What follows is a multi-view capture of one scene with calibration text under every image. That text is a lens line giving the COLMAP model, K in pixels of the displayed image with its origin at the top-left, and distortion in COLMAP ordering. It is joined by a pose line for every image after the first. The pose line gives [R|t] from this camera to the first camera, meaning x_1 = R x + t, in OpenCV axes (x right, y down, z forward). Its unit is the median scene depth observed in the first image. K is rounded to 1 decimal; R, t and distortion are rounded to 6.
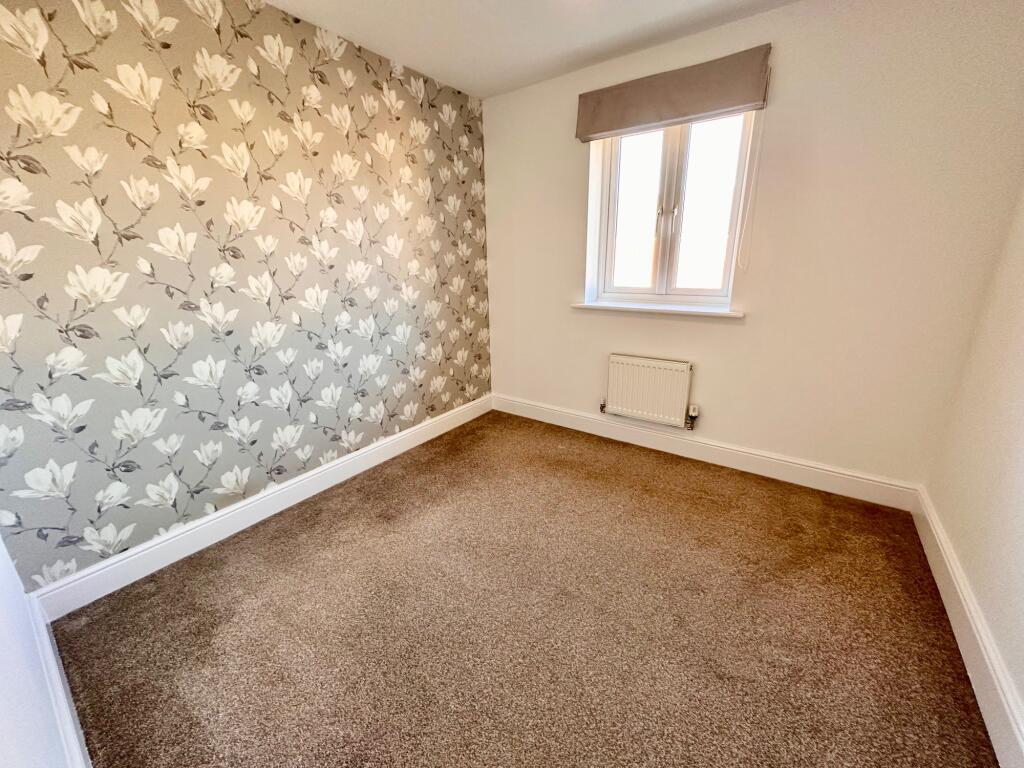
lens RADIAL K [[405.9, 0, 511.6], [0, 405.9, 387.9], [0, 0, 1]] dist [-0.003446, 0.000783]
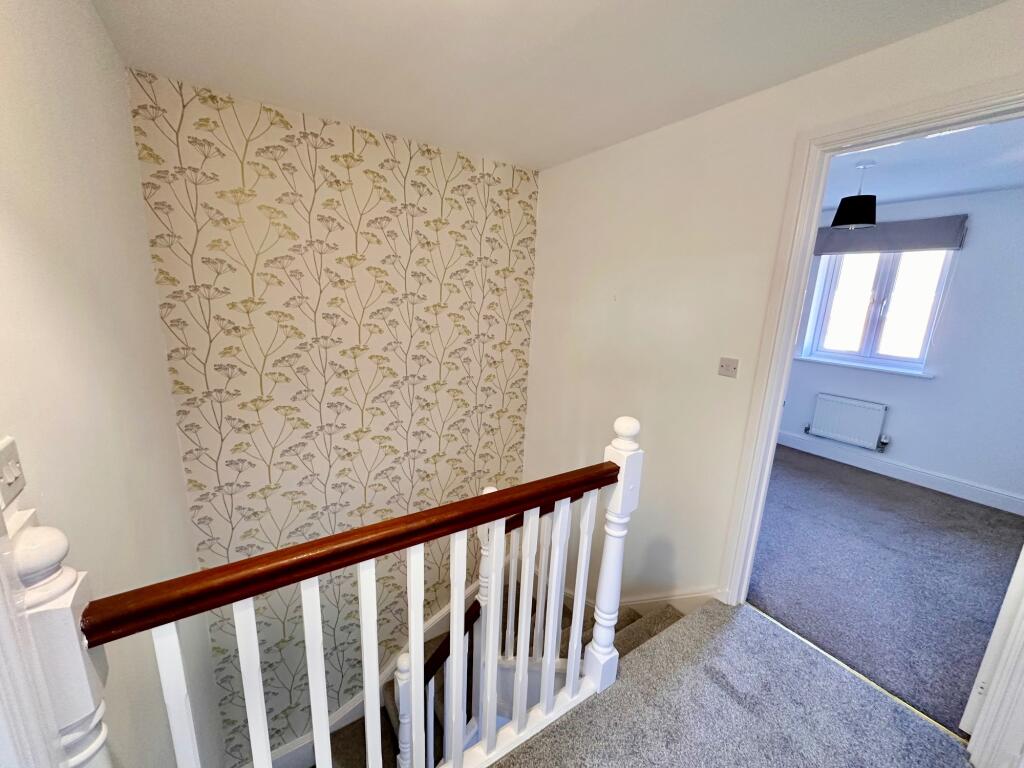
lens RADIAL K [[405.9, 0, 512.3], [0, 405.9, 383.6], [0, 0, 1]] dist [-0.003446, 0.000783]
pose [[0.933333, 0.136316, -0.332126, -0.313059], [-0.166773, 0.983860, -0.064851, 0.165325], [0.317926, 0.115917, 0.941003, -0.741911]]
